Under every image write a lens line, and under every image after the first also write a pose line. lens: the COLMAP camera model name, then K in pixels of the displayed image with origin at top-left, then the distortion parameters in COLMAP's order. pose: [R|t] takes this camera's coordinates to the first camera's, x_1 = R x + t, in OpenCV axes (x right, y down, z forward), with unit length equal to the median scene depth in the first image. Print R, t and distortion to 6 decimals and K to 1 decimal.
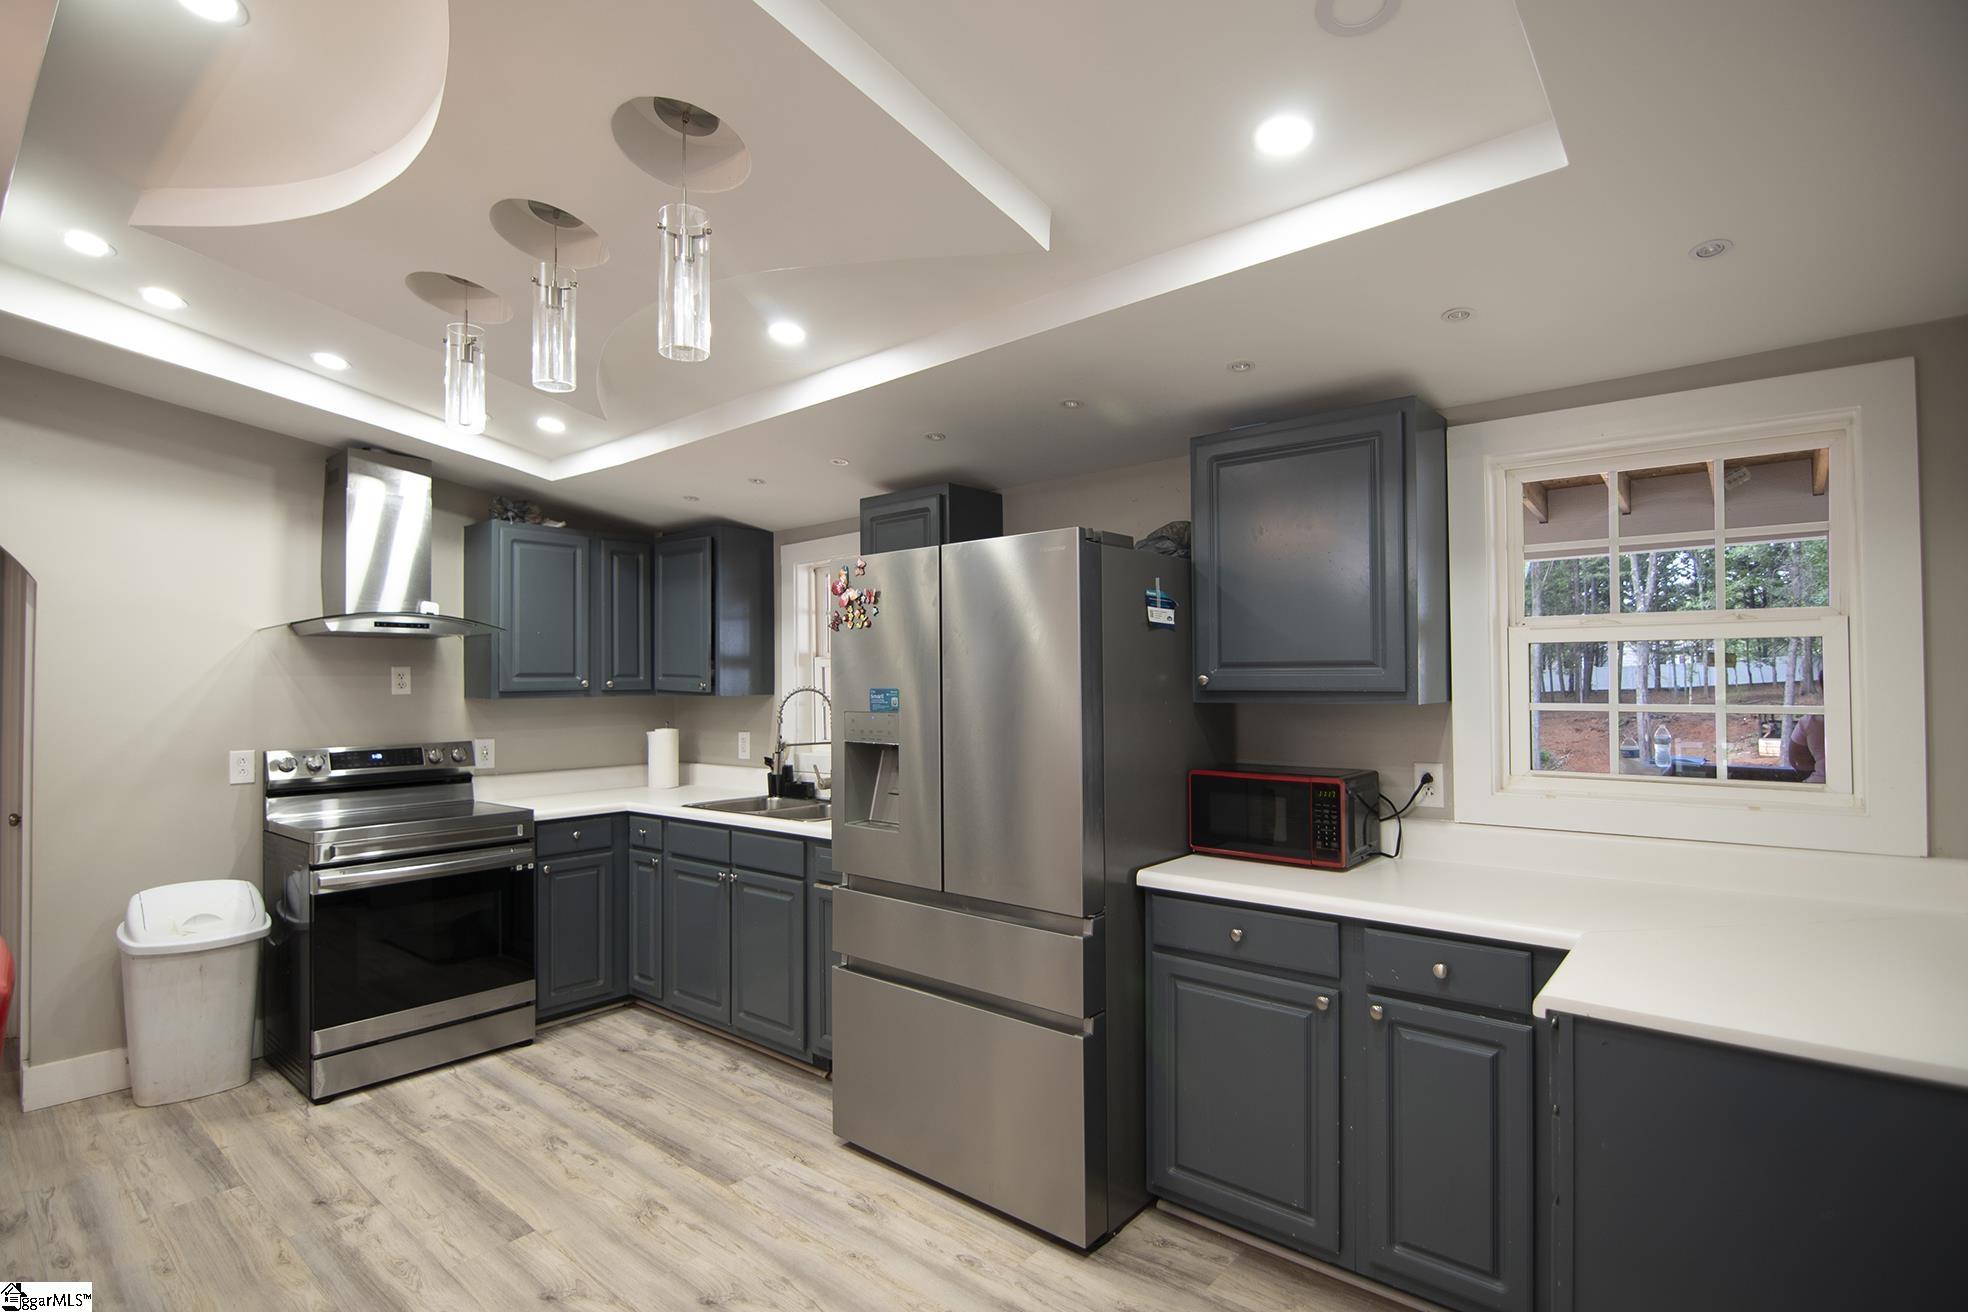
lens RADIAL K [[957.5, 0, 962.7], [0, 957.5, 655.9], [0, 0, 1]] dist [-0.000387, -0.016620]
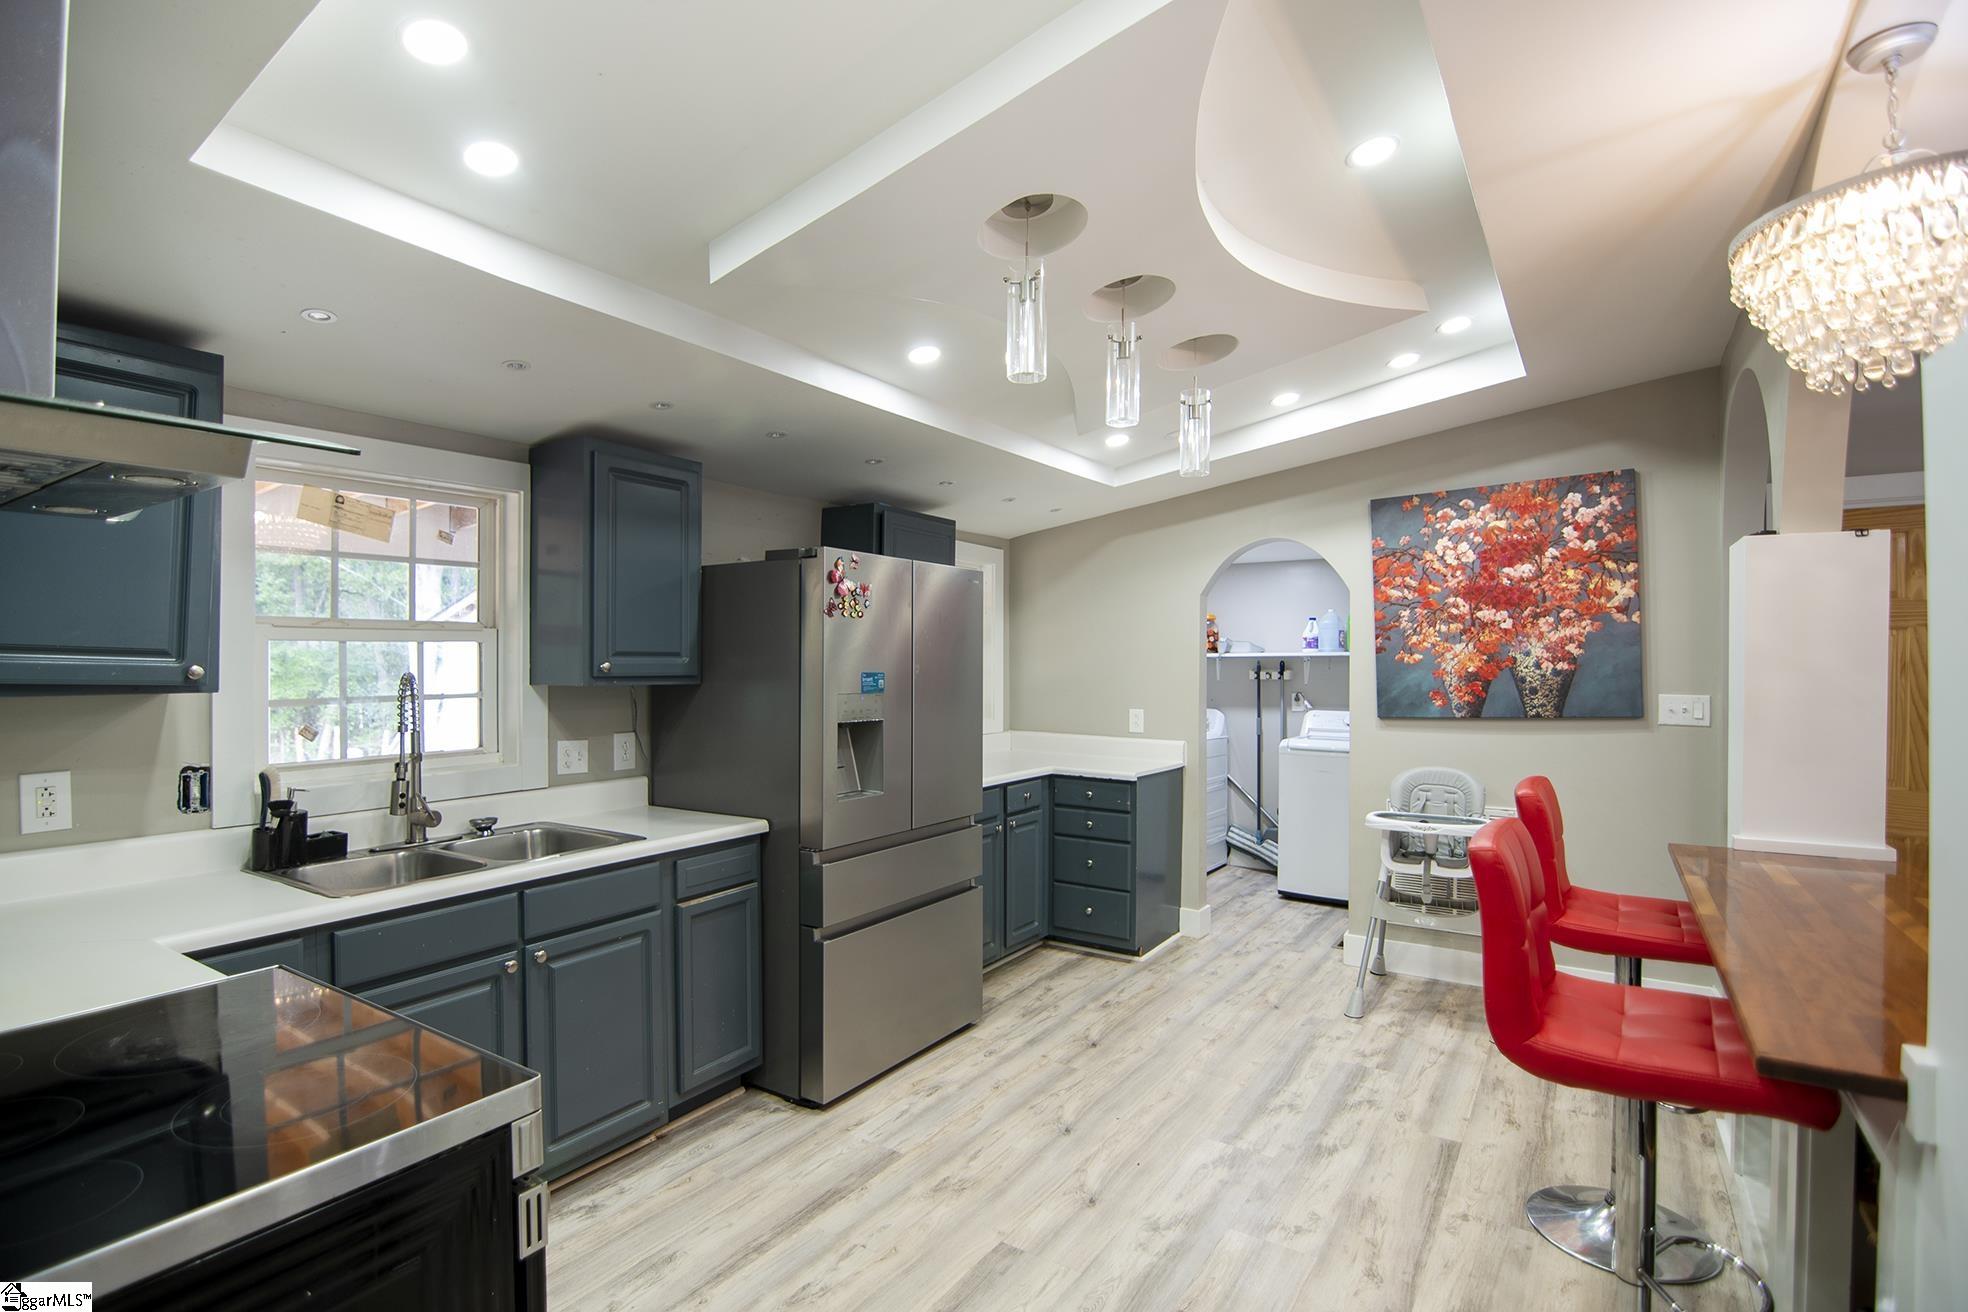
lens RADIAL K [[957.5, 0, 962.7], [0, 957.5, 655.9], [0, 0, 1]] dist [-0.000387, -0.016620]
pose [[-0.127547, 0.018692, 0.991656, -1.225266], [-0.023291, 0.999490, -0.021835, 0.036585], [-0.991559, -0.025882, -0.127047, 1.028472]]
